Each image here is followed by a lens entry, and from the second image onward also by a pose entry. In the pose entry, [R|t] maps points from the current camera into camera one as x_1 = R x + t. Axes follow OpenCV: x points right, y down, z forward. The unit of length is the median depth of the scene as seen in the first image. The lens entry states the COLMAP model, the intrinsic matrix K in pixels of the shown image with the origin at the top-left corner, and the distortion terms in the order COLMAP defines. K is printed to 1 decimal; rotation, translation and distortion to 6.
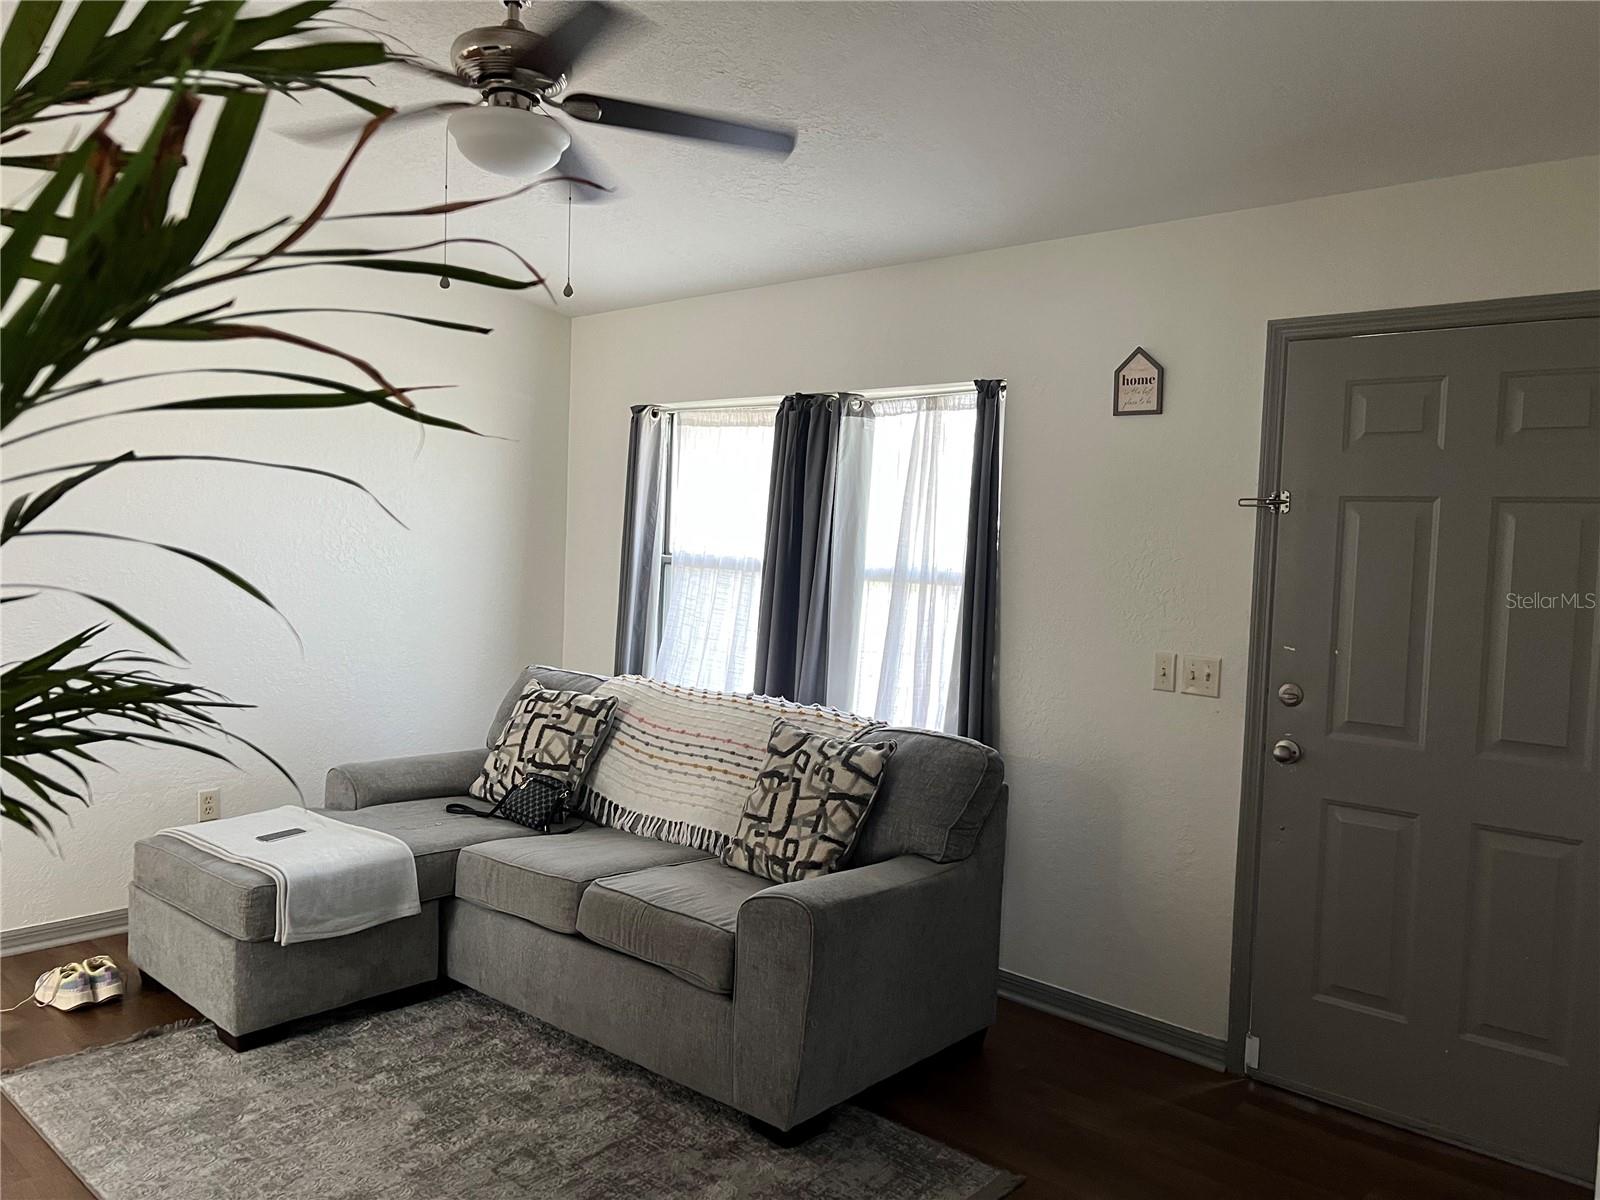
lens RADIAL K [[1188.7, 0, 793.9], [0, 1188.7, 609.2], [0, 0, 1]] dist [0.107201, -0.160611]
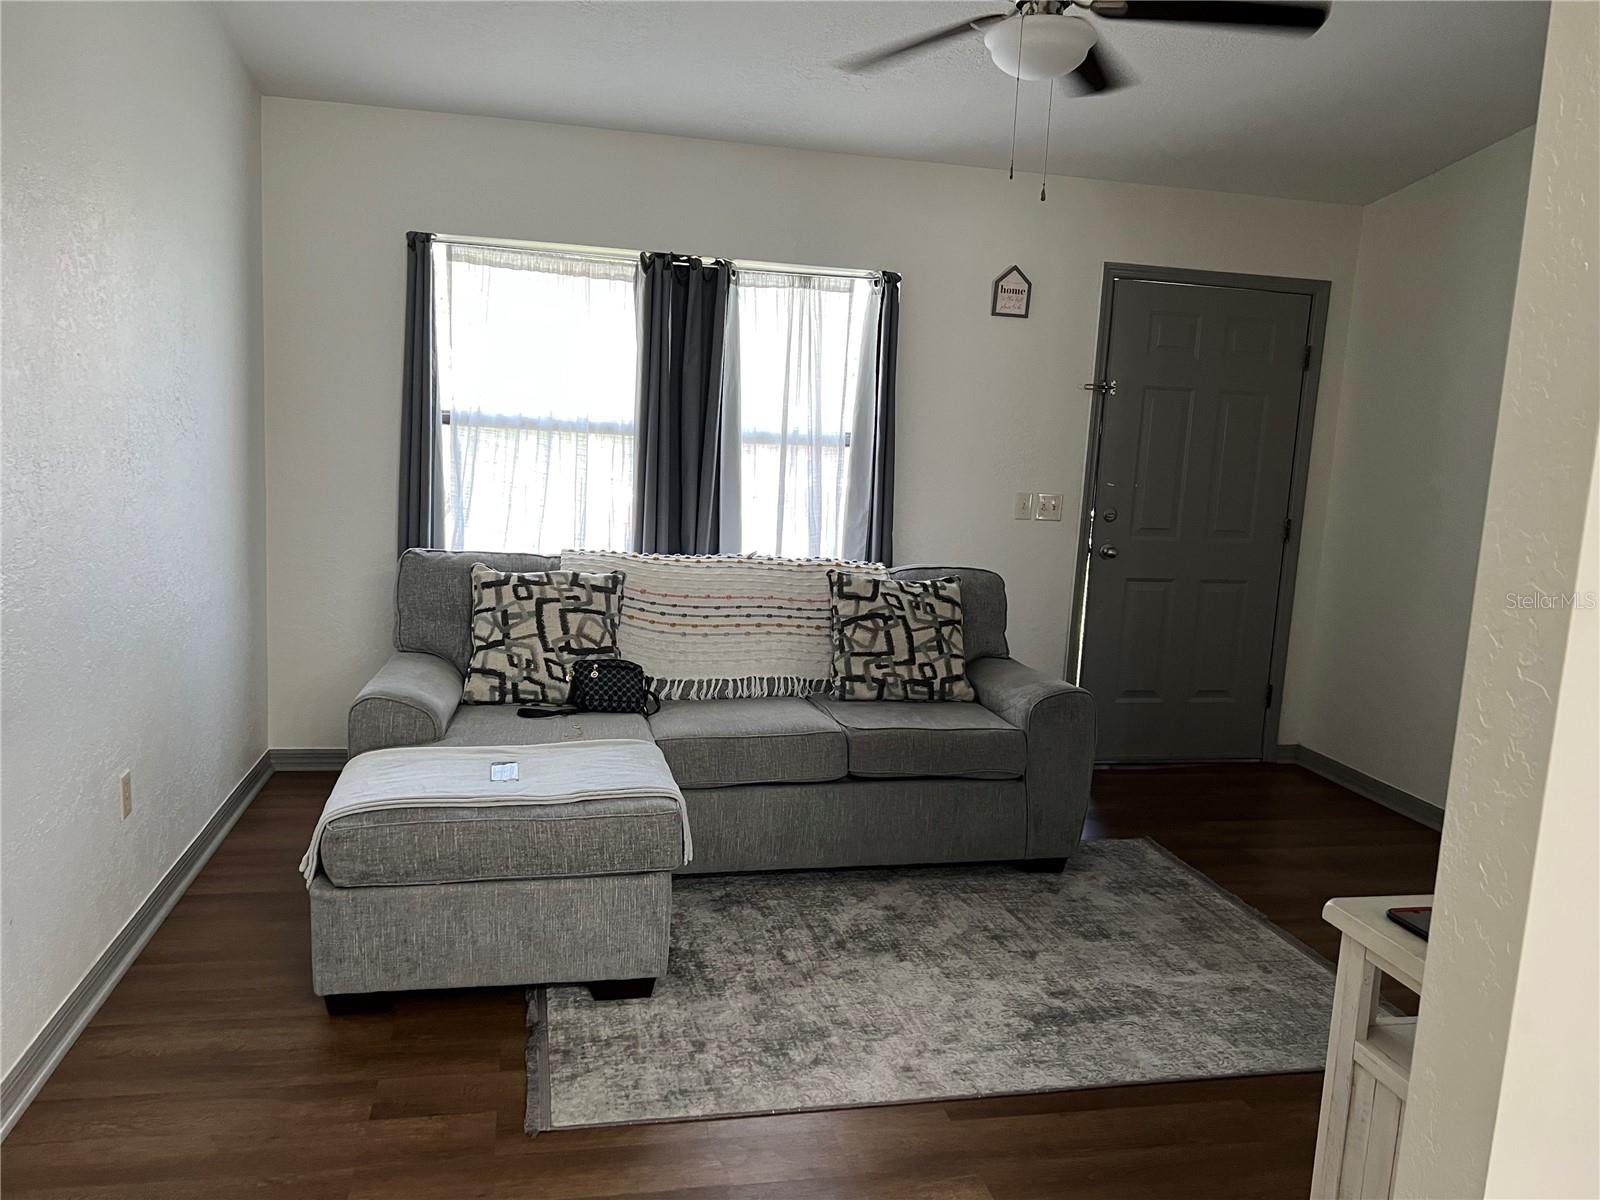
lens RADIAL K [[1188.7, 0, 793.9], [0, 1188.7, 609.2], [0, 0, 1]] dist [0.107201, -0.160611]
pose [[0.585810, -0.131202, 0.799758, -0.973159], [0.019020, 0.988763, 0.148276, -0.040457], [-0.810225, -0.071651, 0.581723, 0.383204]]
